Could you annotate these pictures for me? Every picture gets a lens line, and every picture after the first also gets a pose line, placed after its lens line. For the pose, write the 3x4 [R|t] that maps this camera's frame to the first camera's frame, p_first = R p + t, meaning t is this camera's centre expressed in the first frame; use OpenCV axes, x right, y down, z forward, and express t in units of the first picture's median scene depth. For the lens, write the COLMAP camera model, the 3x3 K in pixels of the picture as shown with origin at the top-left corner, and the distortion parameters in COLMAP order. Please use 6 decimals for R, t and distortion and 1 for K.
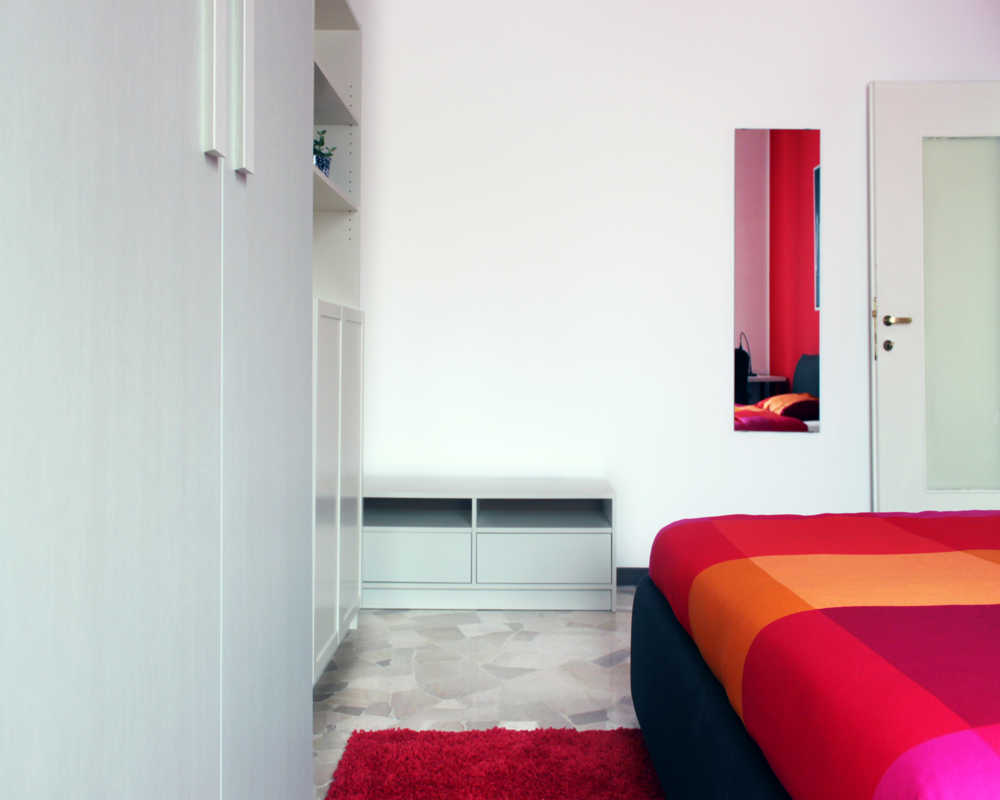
lens RADIAL K [[875.7, 0, 501.6], [0, 875.7, 338.4], [0, 0, 1]] dist [-0.003842, -0.004601]
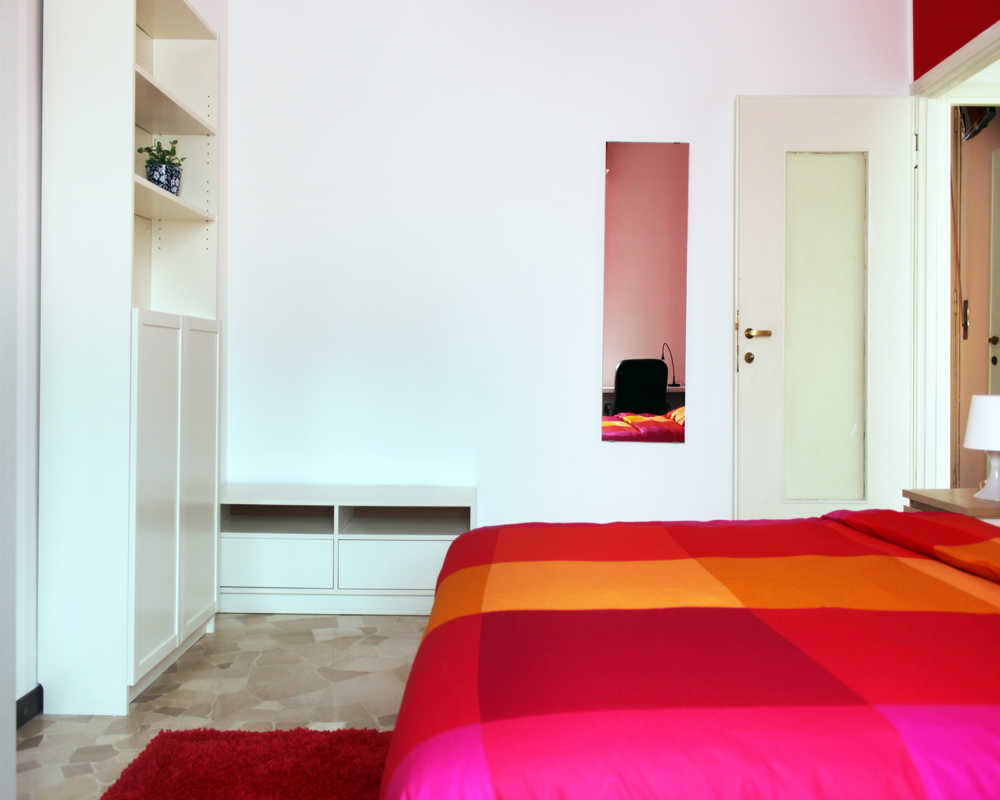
lens RADIAL K [[875.2, 0, 501.4], [0, 875.2, 366.6], [0, 0, 1]] dist [-0.000398, -0.009276]
pose [[0.999942, 0.006548, 0.008494, 0.175919], [-0.006737, 0.999726, 0.022419, -0.002979], [-0.008344, -0.022475, 0.999713, -0.014656]]
